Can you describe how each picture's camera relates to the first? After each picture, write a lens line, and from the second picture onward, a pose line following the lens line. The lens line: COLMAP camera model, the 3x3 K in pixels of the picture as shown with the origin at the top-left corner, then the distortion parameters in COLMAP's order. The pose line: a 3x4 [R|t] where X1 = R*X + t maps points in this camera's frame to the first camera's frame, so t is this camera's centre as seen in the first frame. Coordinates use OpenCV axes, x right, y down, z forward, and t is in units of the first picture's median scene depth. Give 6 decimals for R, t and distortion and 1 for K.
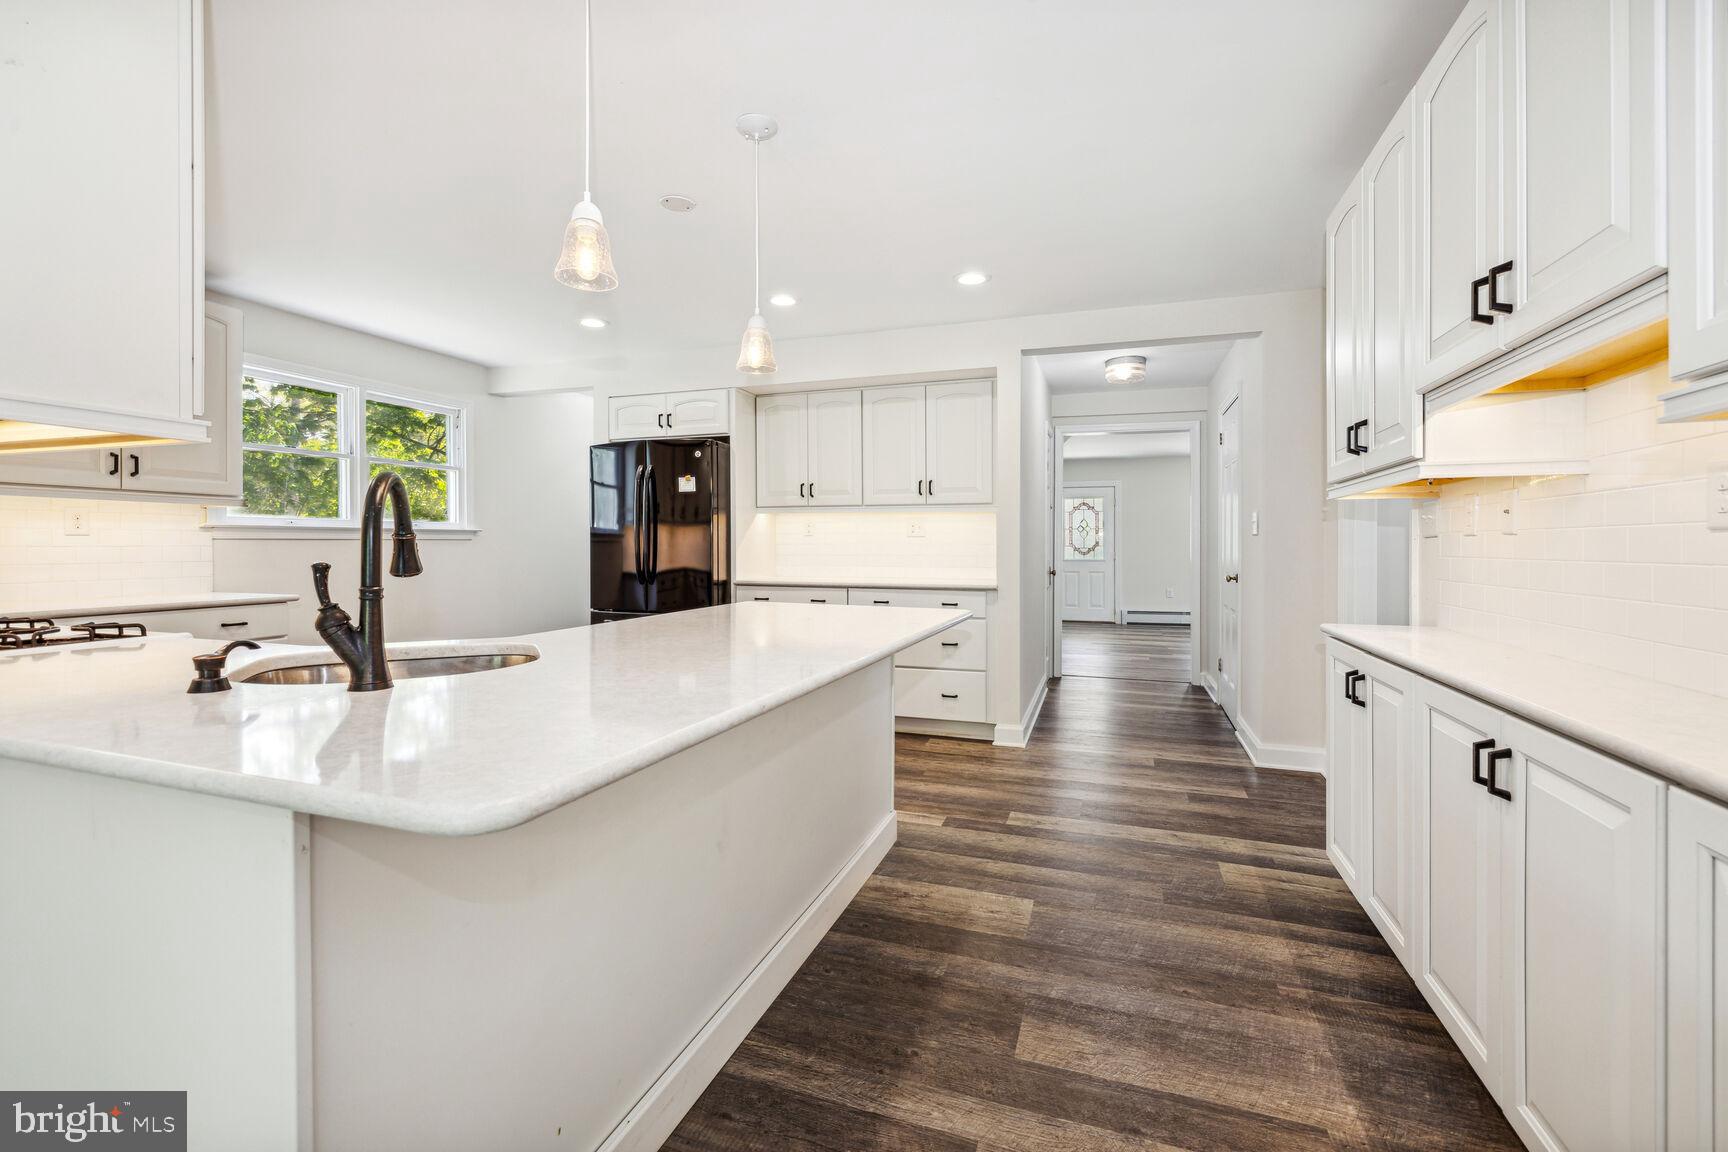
lens RADIAL K [[721.0, 0, 860.9], [0, 721.0, 545.3], [0, 0, 1]] dist [0.000268, 0.000058]
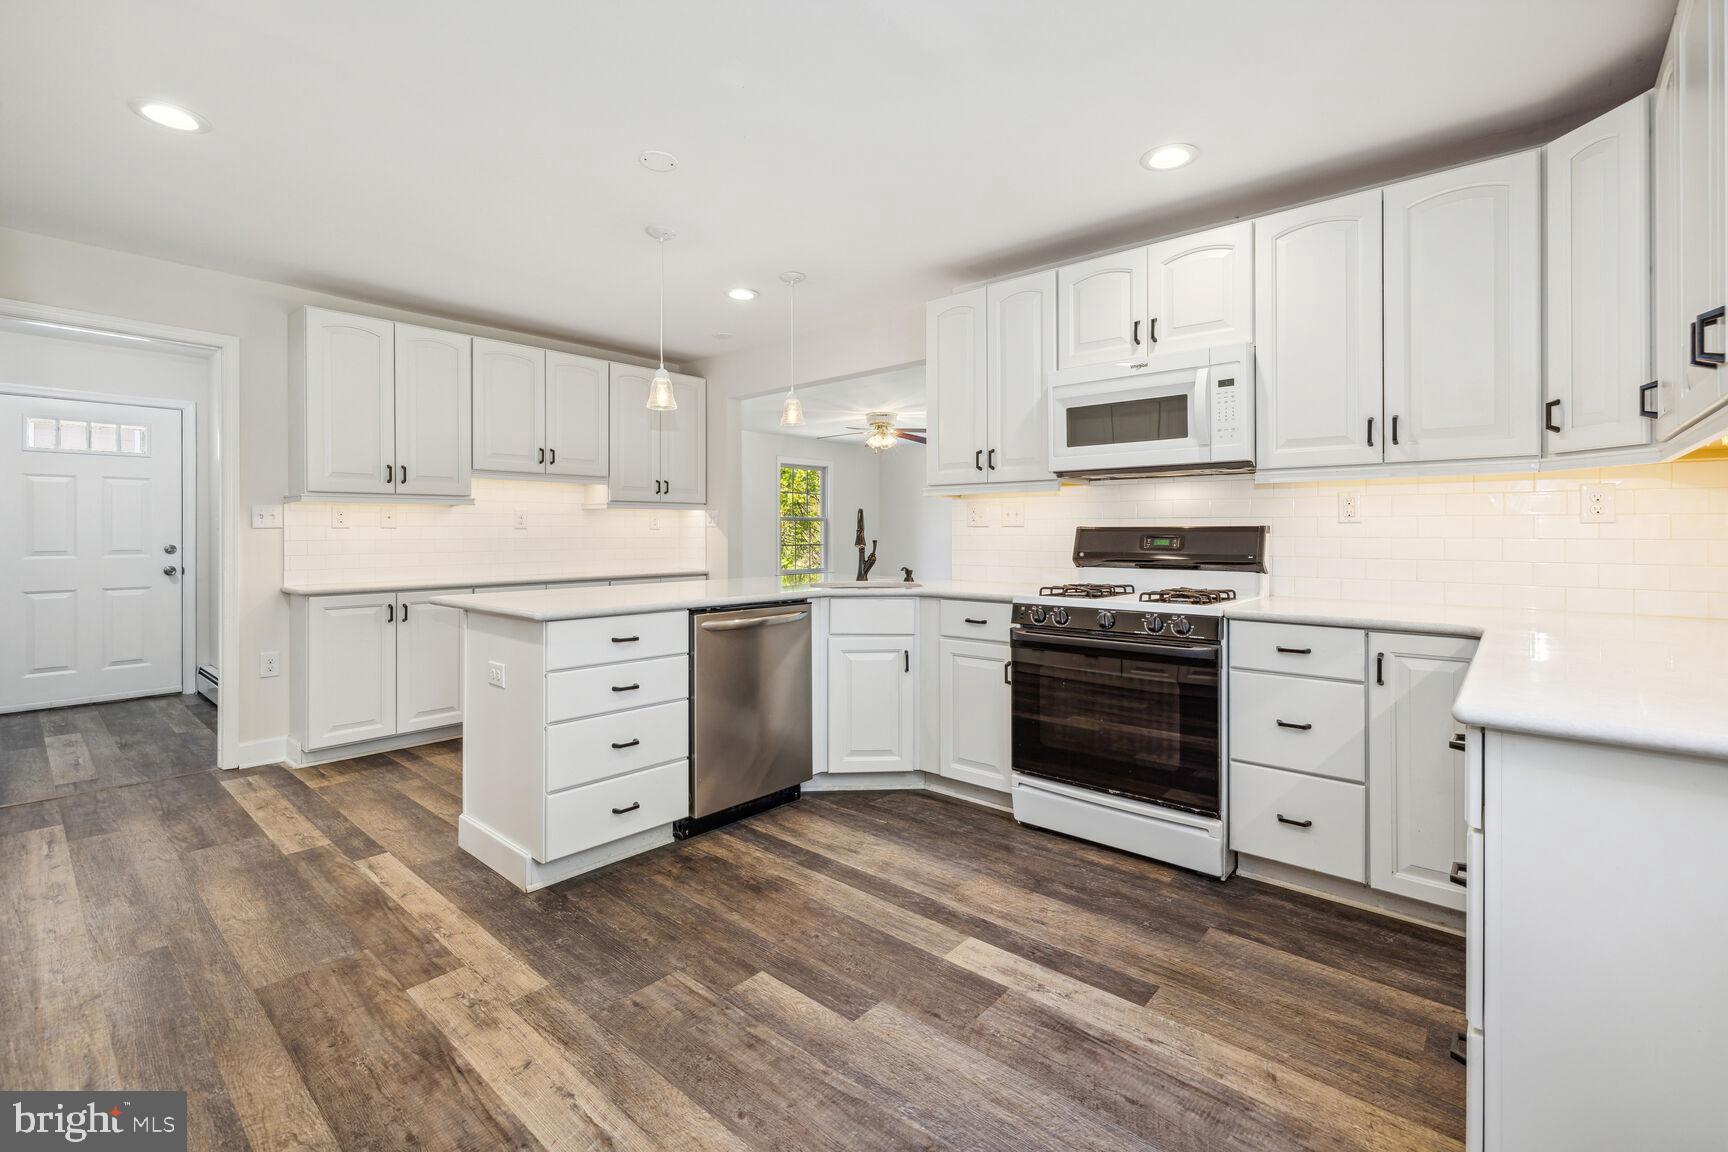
lens RADIAL K [[744.1, 0, 860.4], [0, 744.1, 525.5], [0, 0, 1]] dist [0.001346, -0.000363]
pose [[-0.925695, -0.002321, 0.378263, -0.948780], [-0.004319, 0.999981, -0.004435, -0.012071], [-0.378246, -0.005739, -0.925688, 2.006584]]
